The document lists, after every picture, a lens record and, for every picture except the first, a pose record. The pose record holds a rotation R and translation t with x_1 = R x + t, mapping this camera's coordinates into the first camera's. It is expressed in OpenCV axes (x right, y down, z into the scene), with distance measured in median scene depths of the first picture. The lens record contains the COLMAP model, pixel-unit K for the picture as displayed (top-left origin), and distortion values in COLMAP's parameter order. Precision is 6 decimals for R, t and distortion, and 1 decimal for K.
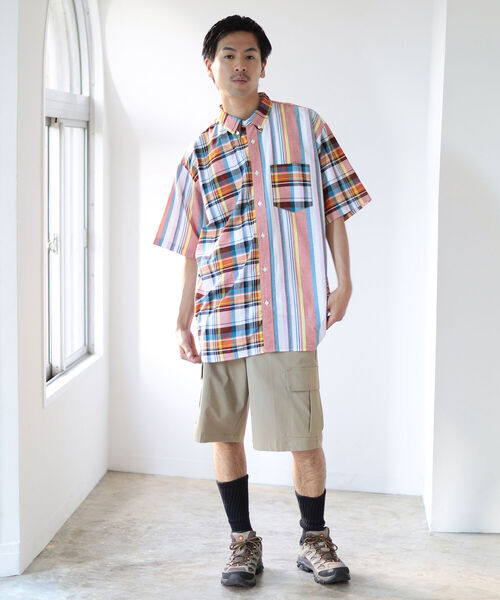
lens RADIAL K [[1414.3, 0, 250.0], [0, 1414.3, 300.0], [0, 0, 1]] dist [-0.065530, 0.273680]
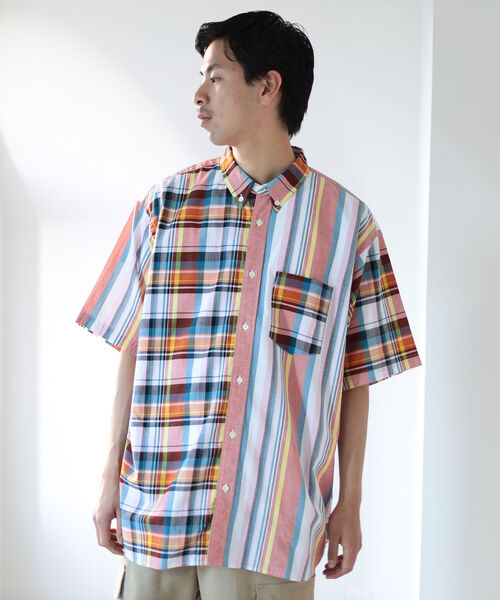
lens RADIAL K [[1414.3, 0, 250.0], [0, 1414.3, 300.0], [0, 0, 1]] dist [-0.065530, 0.273680]
pose [[0.978228, 0.207237, 0.011101, -0.001385], [-0.206014, 0.976135, -0.068694, -0.041108], [-0.025072, 0.064911, 0.997576, 0.386607]]
